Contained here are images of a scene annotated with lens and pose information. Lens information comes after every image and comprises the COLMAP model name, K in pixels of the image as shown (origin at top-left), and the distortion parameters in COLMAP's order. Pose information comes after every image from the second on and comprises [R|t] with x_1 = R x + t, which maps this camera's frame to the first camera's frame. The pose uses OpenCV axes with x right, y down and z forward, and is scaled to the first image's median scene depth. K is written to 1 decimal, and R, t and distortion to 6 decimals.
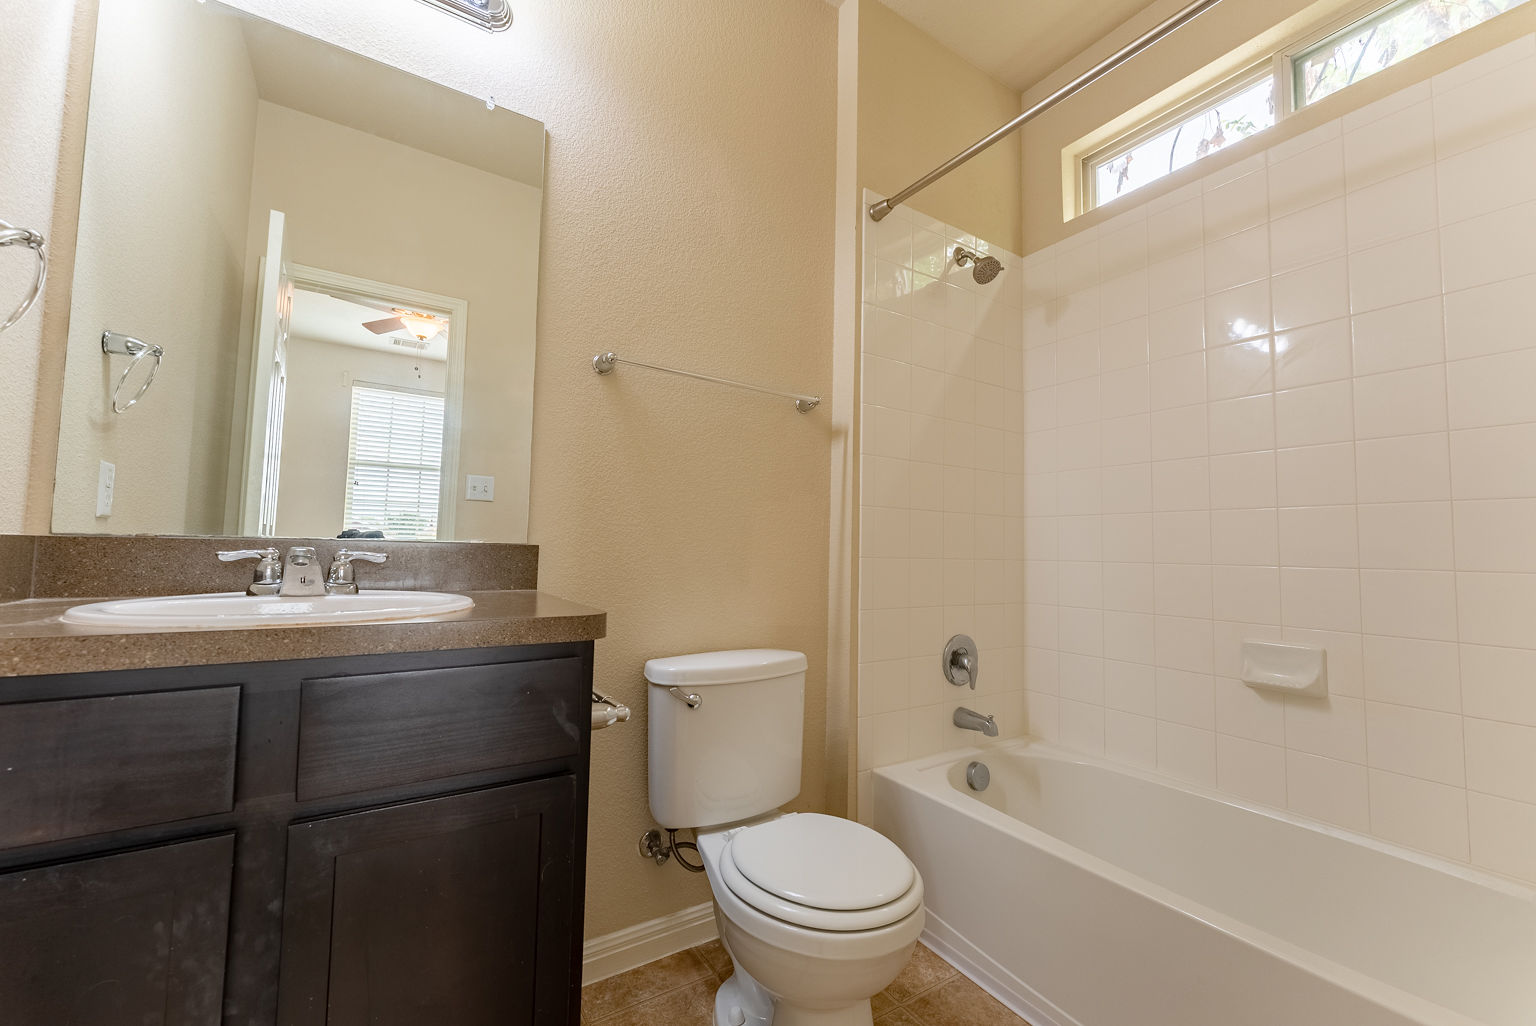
lens RADIAL K [[621.9, 0, 765.8], [0, 621.9, 509.7], [0, 0, 1]] dist [-0.000024, 0.005823]
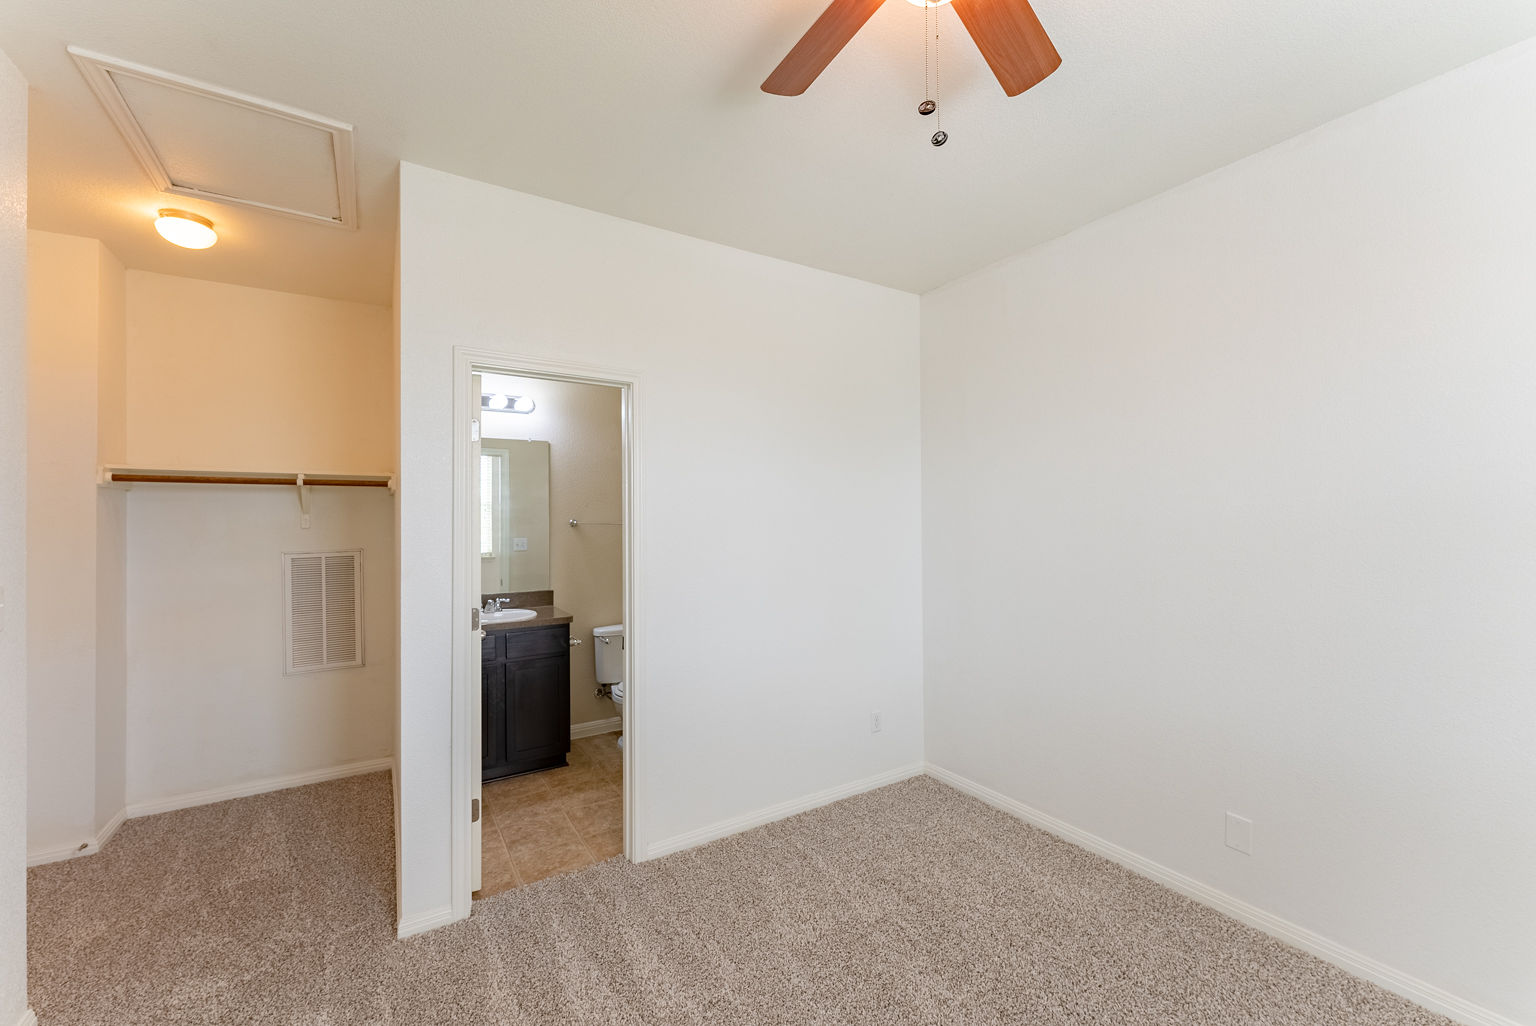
lens RADIAL K [[621.9, 0, 765.8], [0, 621.9, 509.7], [0, 0, 1]] dist [-0.000024, 0.005823]
pose [[0.999518, -0.029793, -0.008713, 0.685351], [0.030192, 0.998297, 0.049906, -0.447546], [0.007211, -0.050145, 0.998716, -1.936435]]
